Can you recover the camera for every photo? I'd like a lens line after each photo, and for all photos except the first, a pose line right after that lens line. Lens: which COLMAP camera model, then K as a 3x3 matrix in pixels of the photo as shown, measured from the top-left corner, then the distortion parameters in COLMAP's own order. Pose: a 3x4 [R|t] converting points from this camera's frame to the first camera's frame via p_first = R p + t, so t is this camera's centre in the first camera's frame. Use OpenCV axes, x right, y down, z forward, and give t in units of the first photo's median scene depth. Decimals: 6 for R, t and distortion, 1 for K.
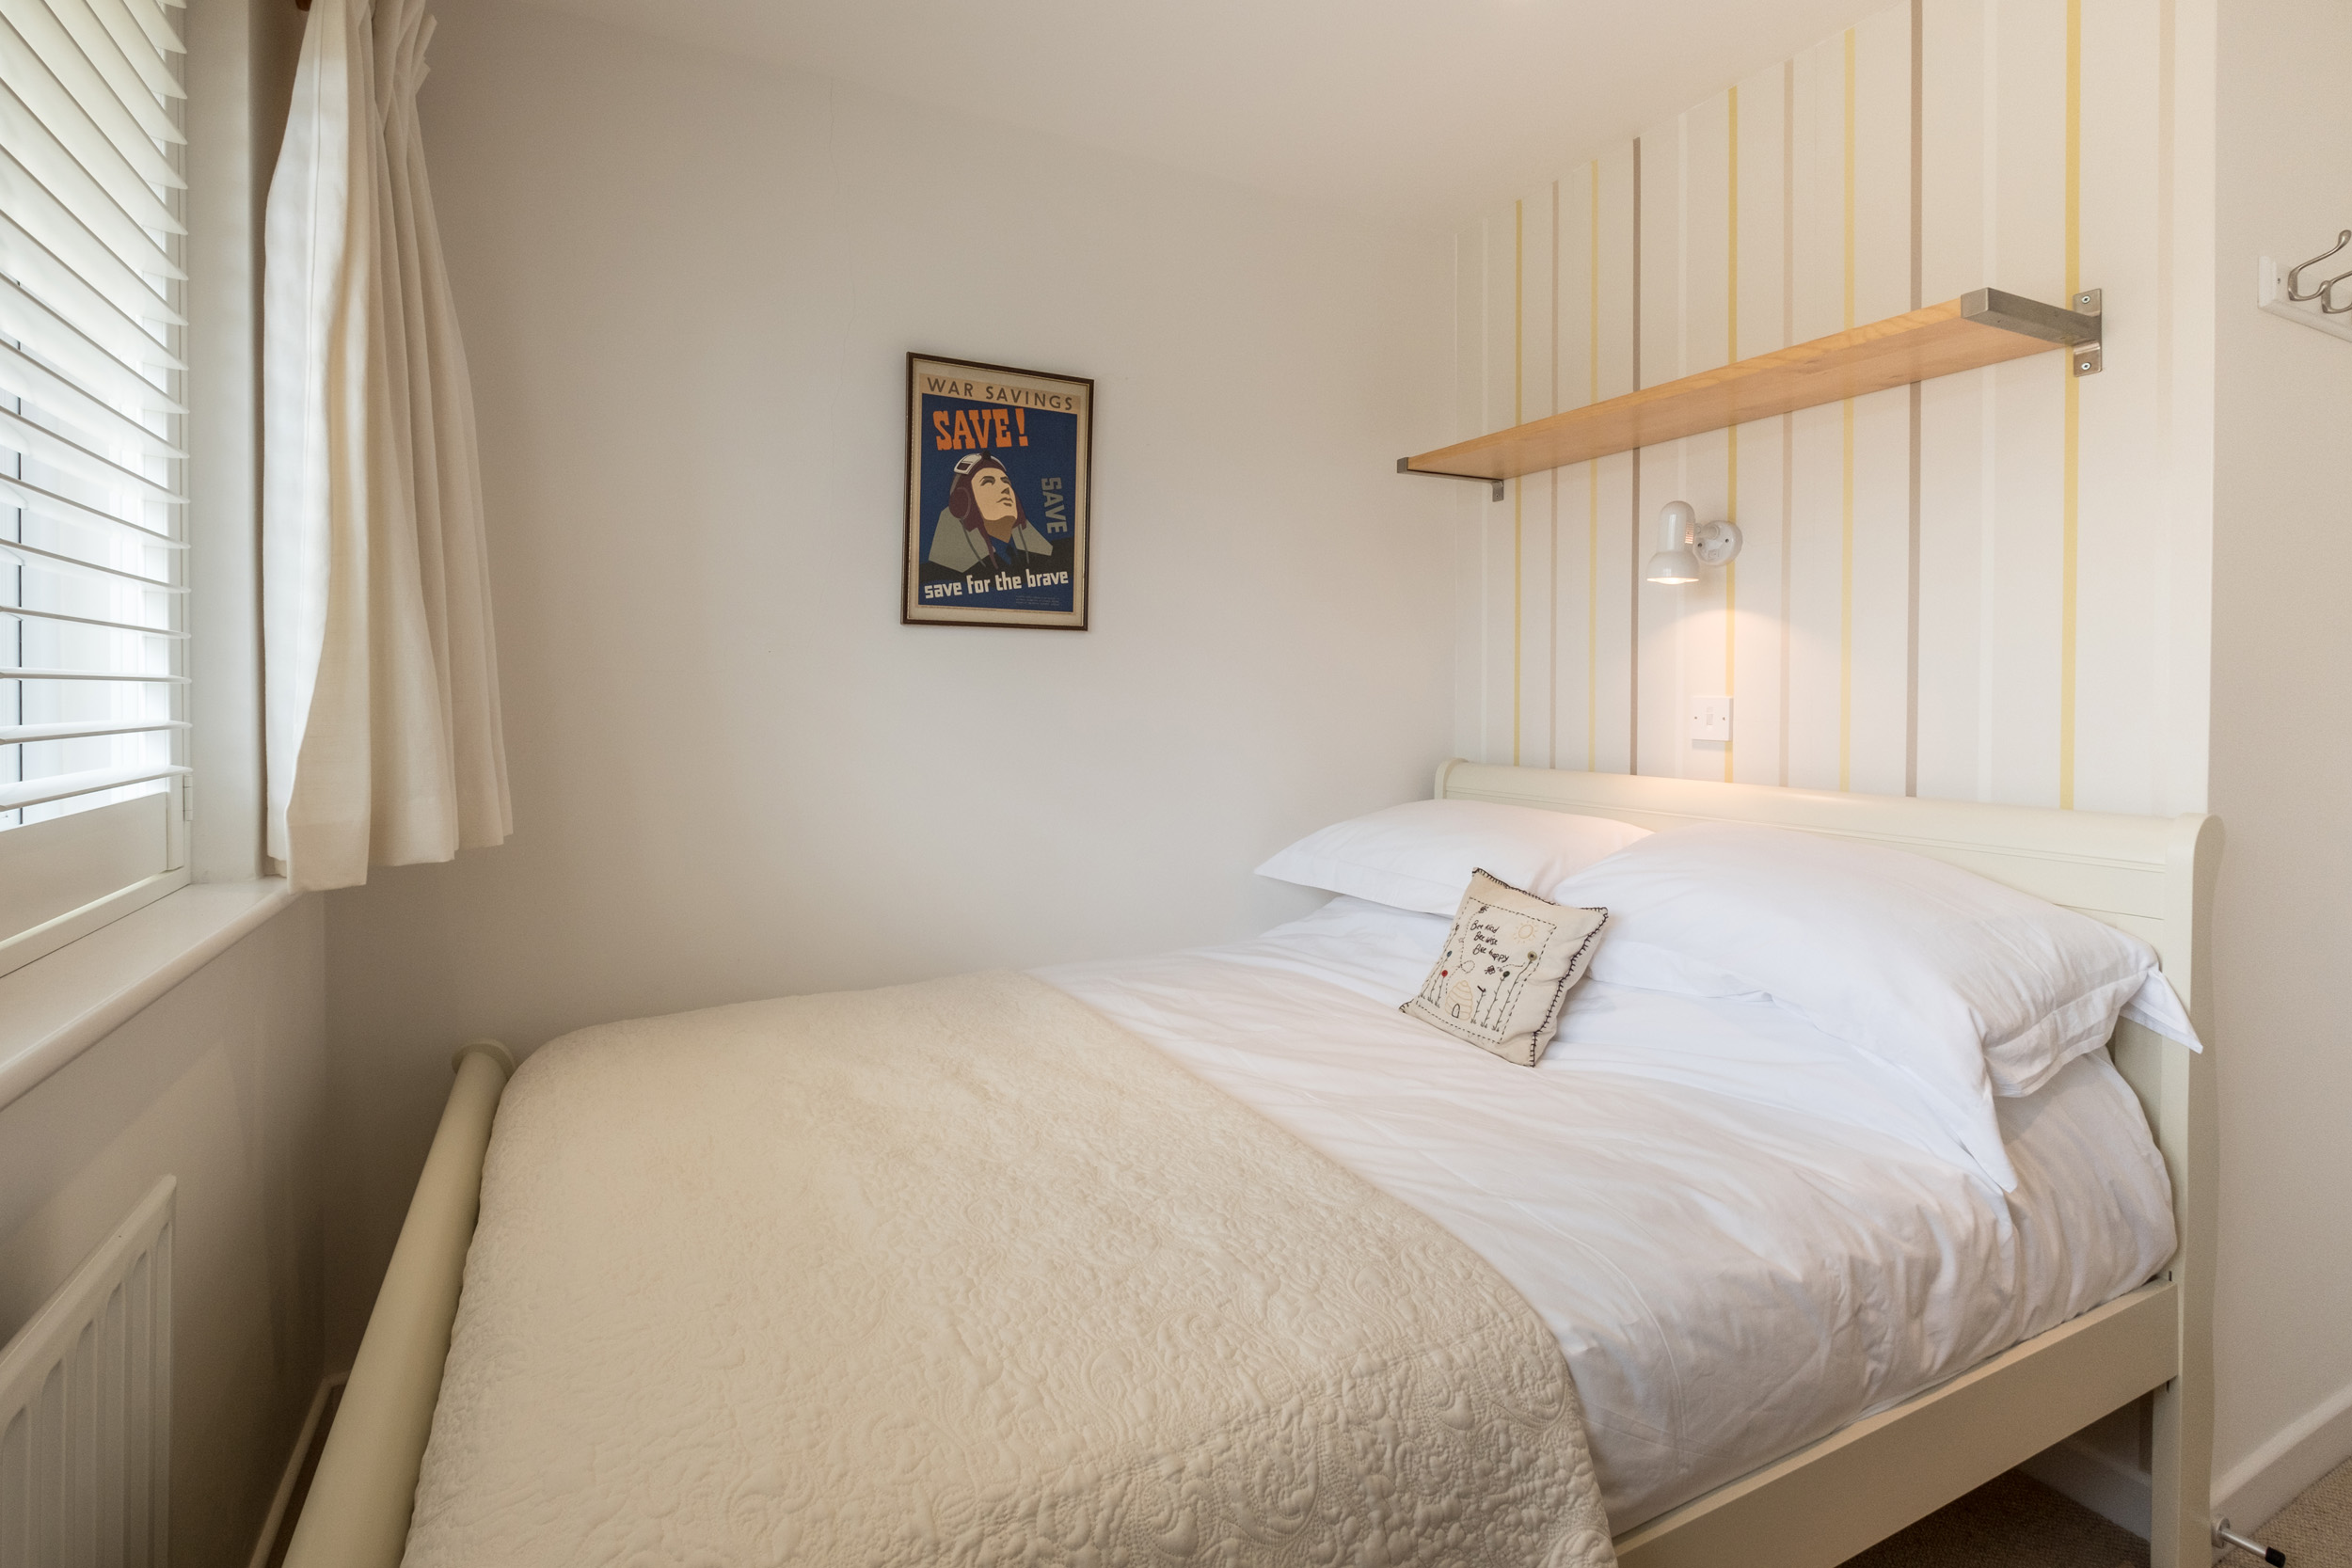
lens RADIAL K [[1106.8, 0, 1144.2], [0, 1106.8, 701.9], [0, 0, 1]] dist [-0.001603, 0.000094]
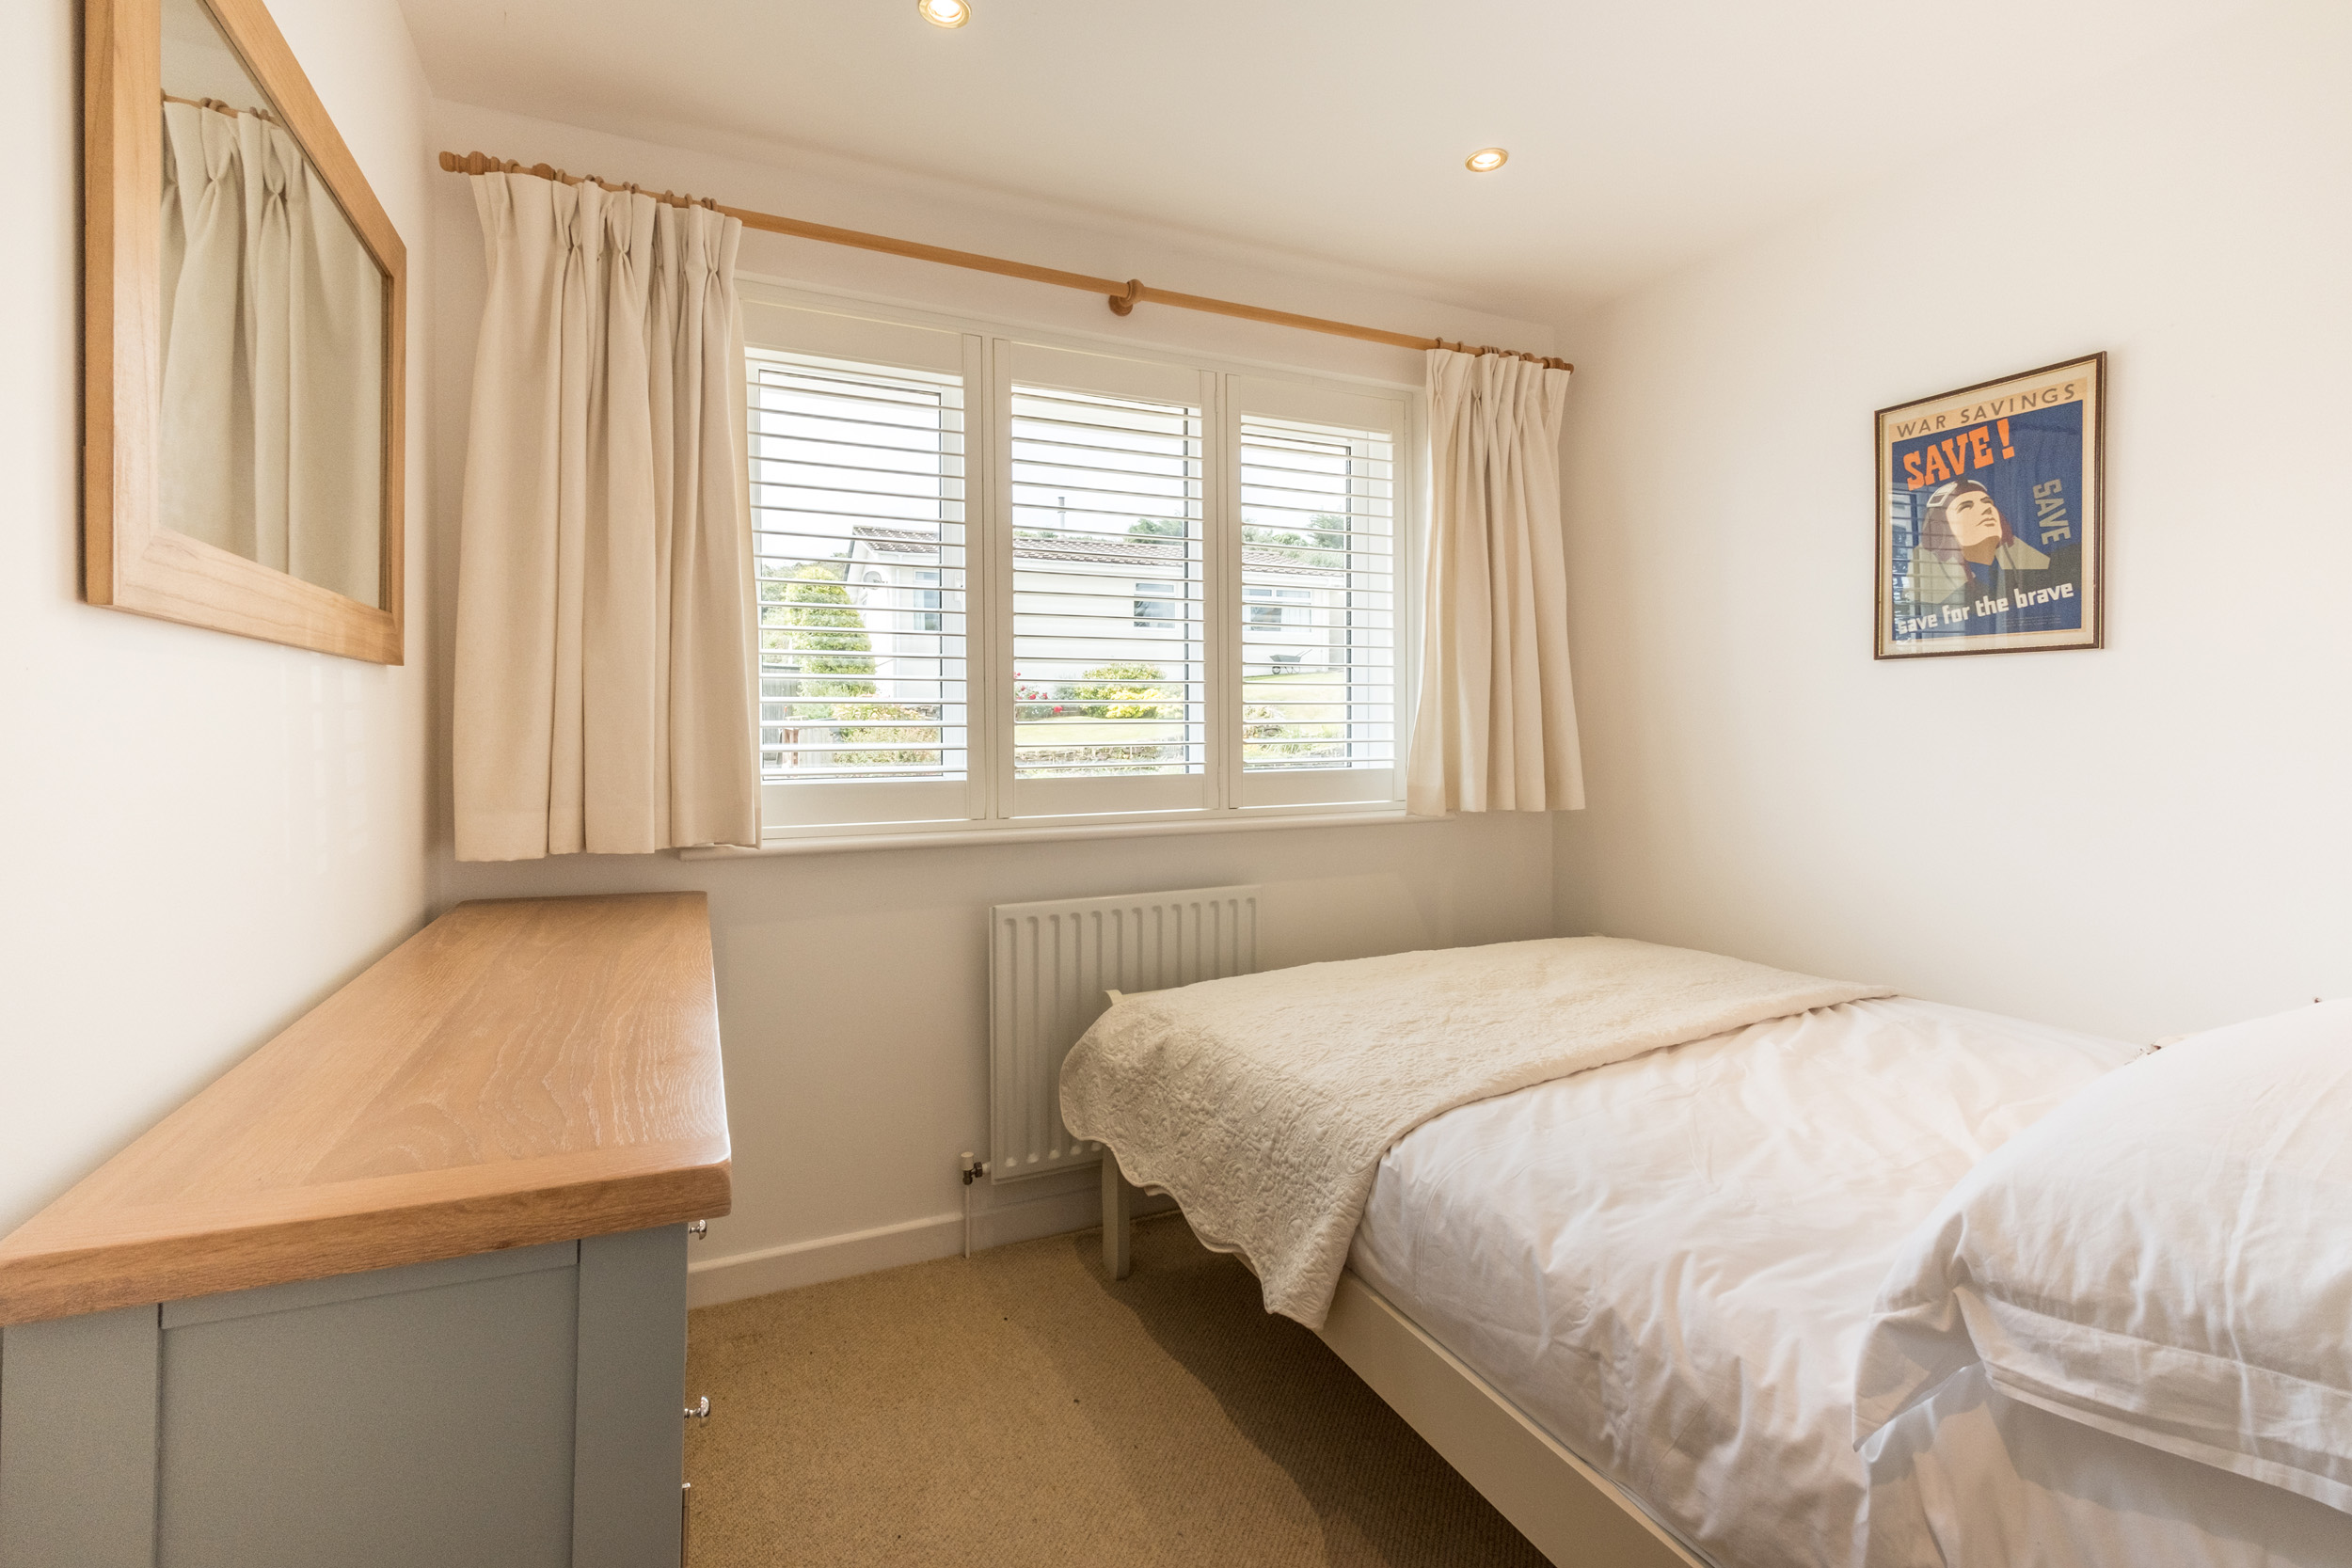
lens RADIAL K [[1106.8, 0, 1216.9], [0, 1106.8, 723.4], [0, 0, 1]] dist [-0.001603, 0.000094]
pose [[-0.014446, -0.004918, -0.999884, 0.842356], [-0.000964, 0.999988, -0.004905, -0.002068], [0.999895, 0.000893, -0.014450, 0.349883]]
